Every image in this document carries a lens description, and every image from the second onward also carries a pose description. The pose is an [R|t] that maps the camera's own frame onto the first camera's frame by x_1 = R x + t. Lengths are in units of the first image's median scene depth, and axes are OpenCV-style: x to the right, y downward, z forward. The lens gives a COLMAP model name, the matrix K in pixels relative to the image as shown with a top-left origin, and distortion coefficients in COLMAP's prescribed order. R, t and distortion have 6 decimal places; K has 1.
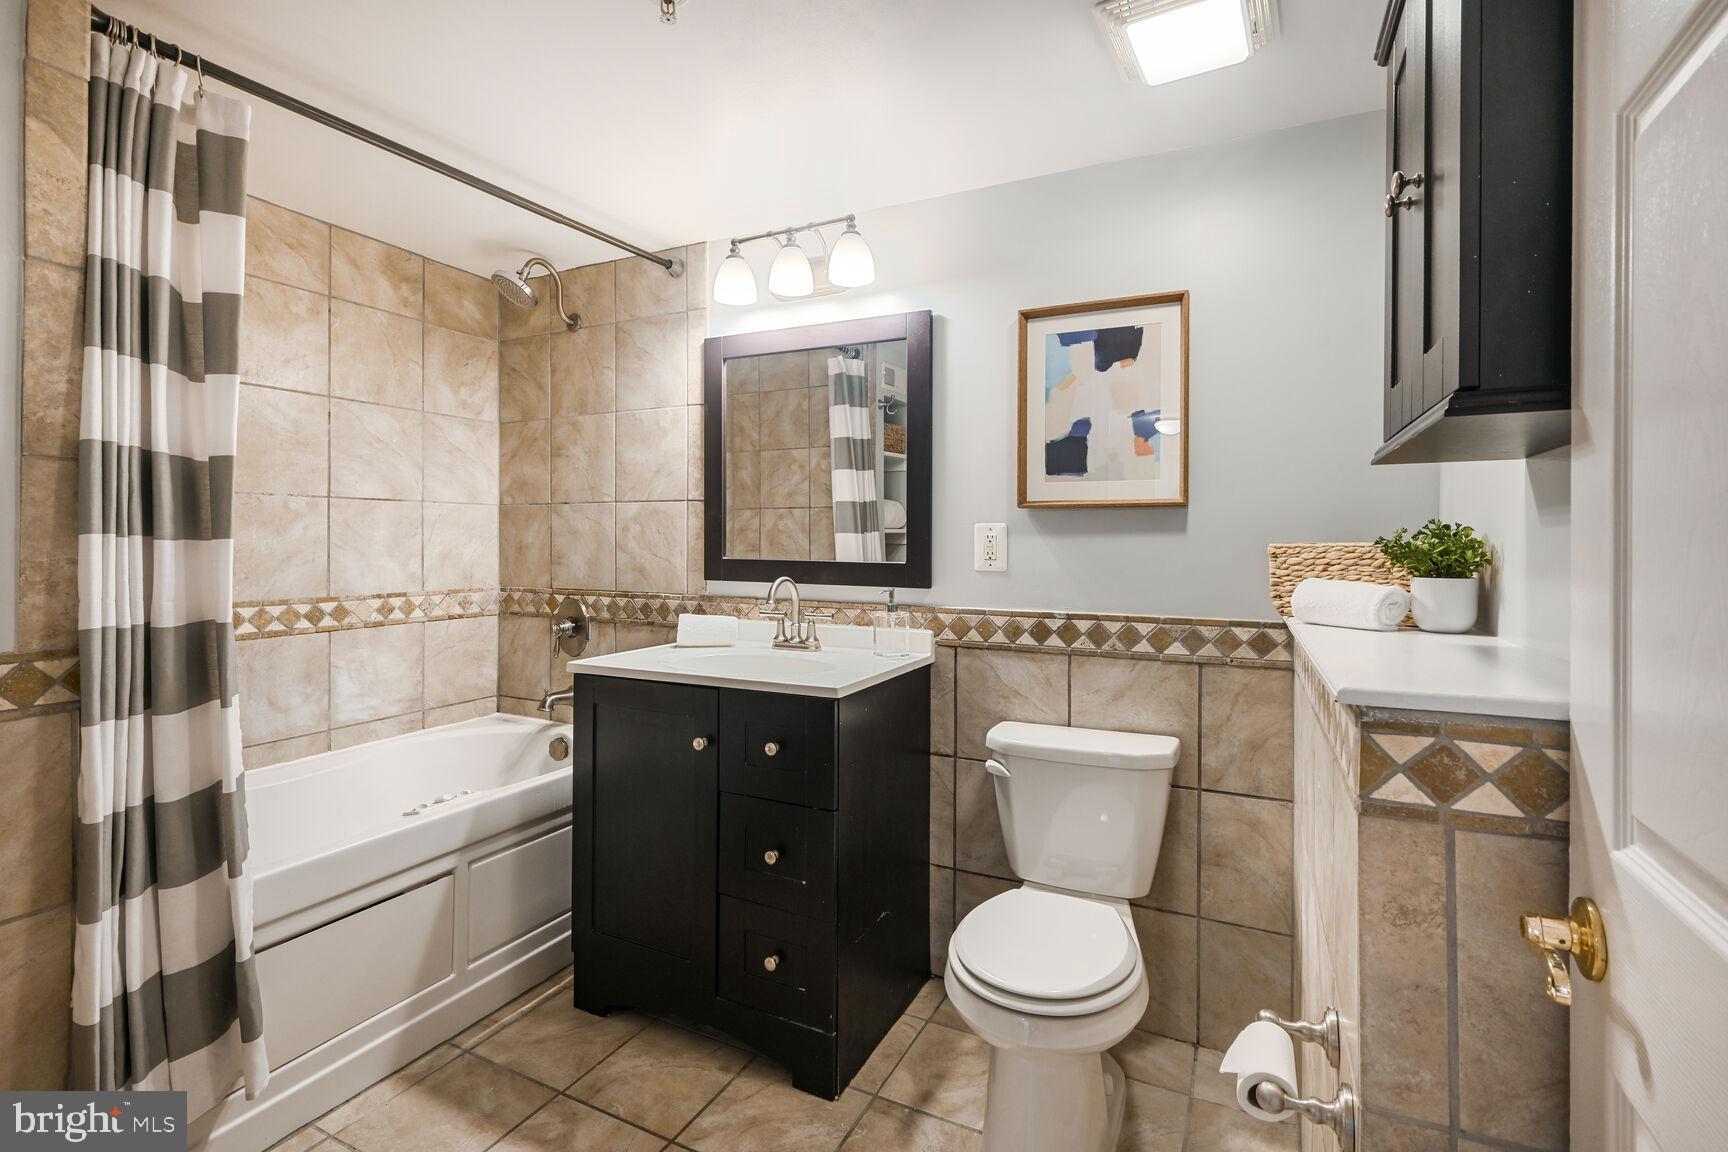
lens RADIAL K [[785.7, 0, 868.1], [0, 785.7, 569.3], [0, 0, 1]] dist [0.011391, 0.000098]
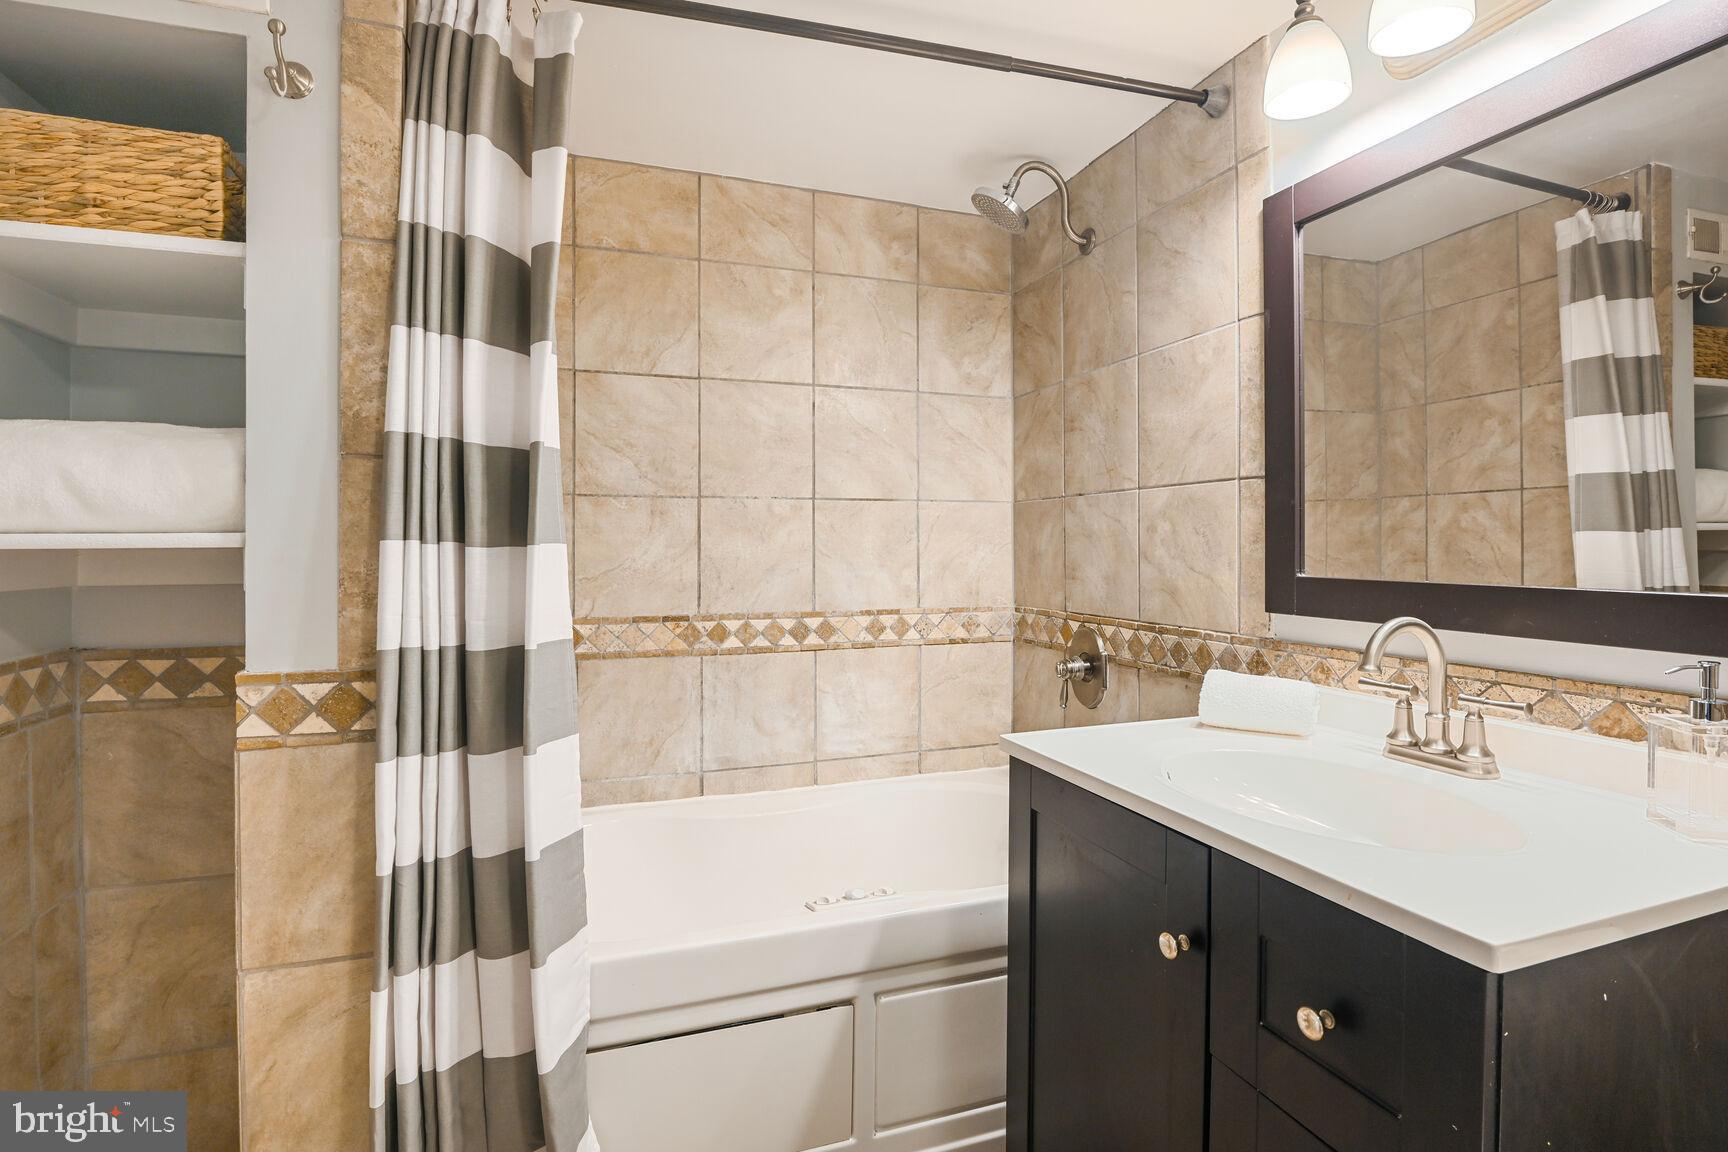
lens RADIAL K [[833.3, 0, 864.5], [0, 833.3, 558.5], [0, 0, 1]] dist [-0.023953, 0.000759]
pose [[0.711312, 0.003847, -0.702866, 0.012734], [-0.020940, 0.999657, -0.015720, -0.010459], [0.702564, 0.025900, 0.711149, 0.353772]]
